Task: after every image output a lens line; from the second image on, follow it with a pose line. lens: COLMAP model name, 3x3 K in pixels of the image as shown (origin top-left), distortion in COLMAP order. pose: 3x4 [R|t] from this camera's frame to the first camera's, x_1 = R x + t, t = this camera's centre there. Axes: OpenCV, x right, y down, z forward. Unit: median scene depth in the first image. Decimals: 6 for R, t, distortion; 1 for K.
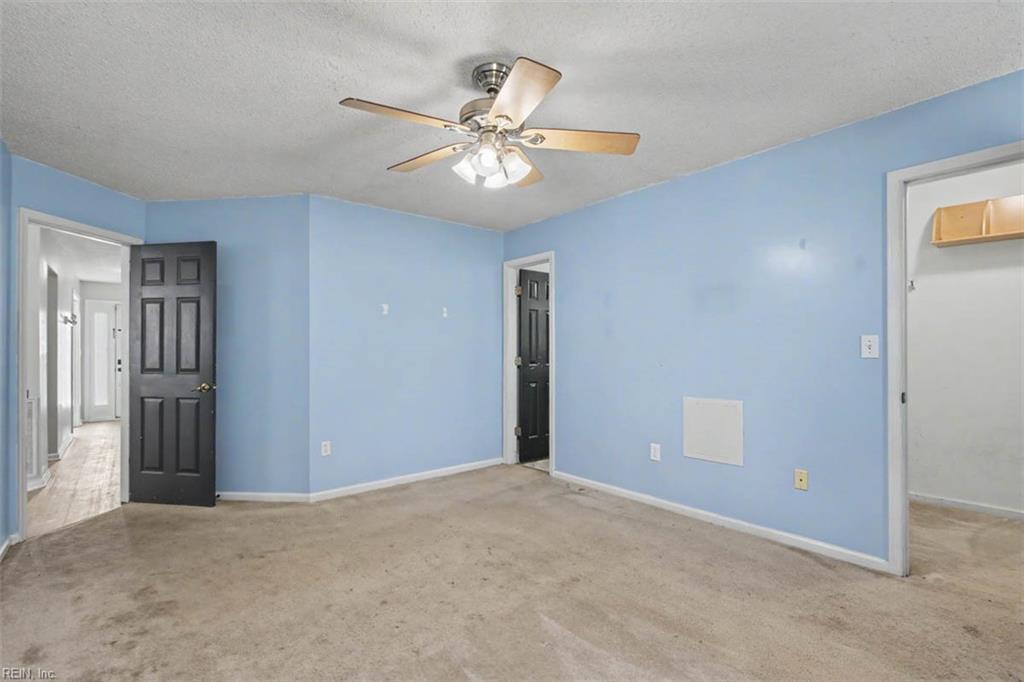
lens RADIAL K [[468.2, 0, 510.3], [0, 468.2, 354.7], [0, 0, 1]] dist [-0.000405, -0.000366]
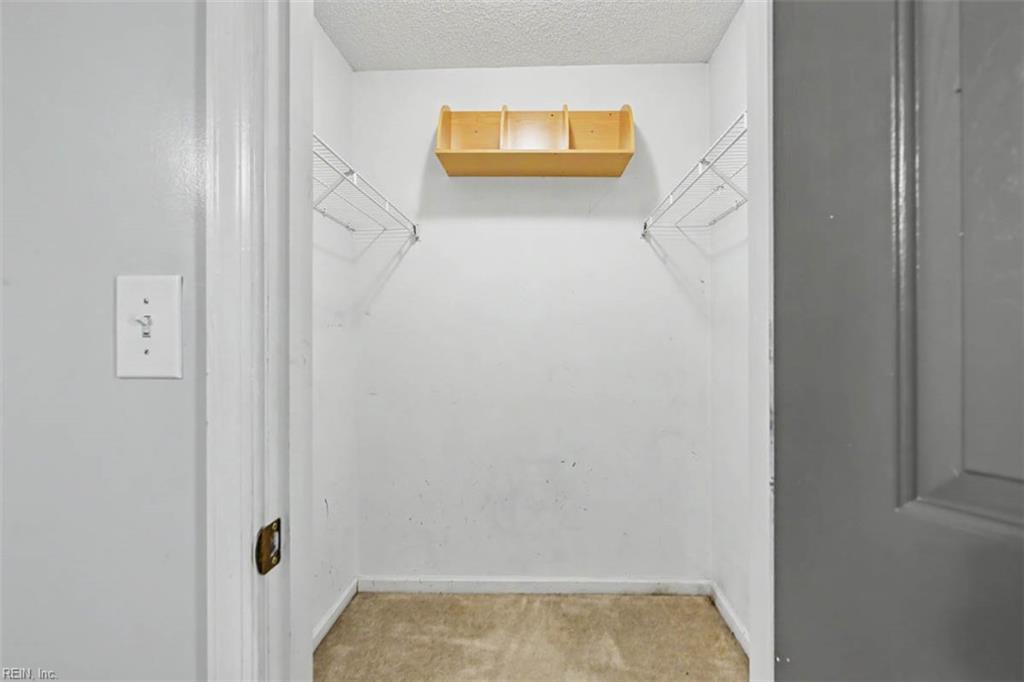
lens RADIAL K [[478.2, 0, 509.2], [0, 478.2, 347.8], [0, 0, 1]] dist [-0.001082, -0.000475]
pose [[0.683778, -0.001509, 0.729689, 0.581266], [-0.000818, 0.999996, 0.002834, -0.006136], [-0.729690, -0.002534, 0.683773, 0.582694]]
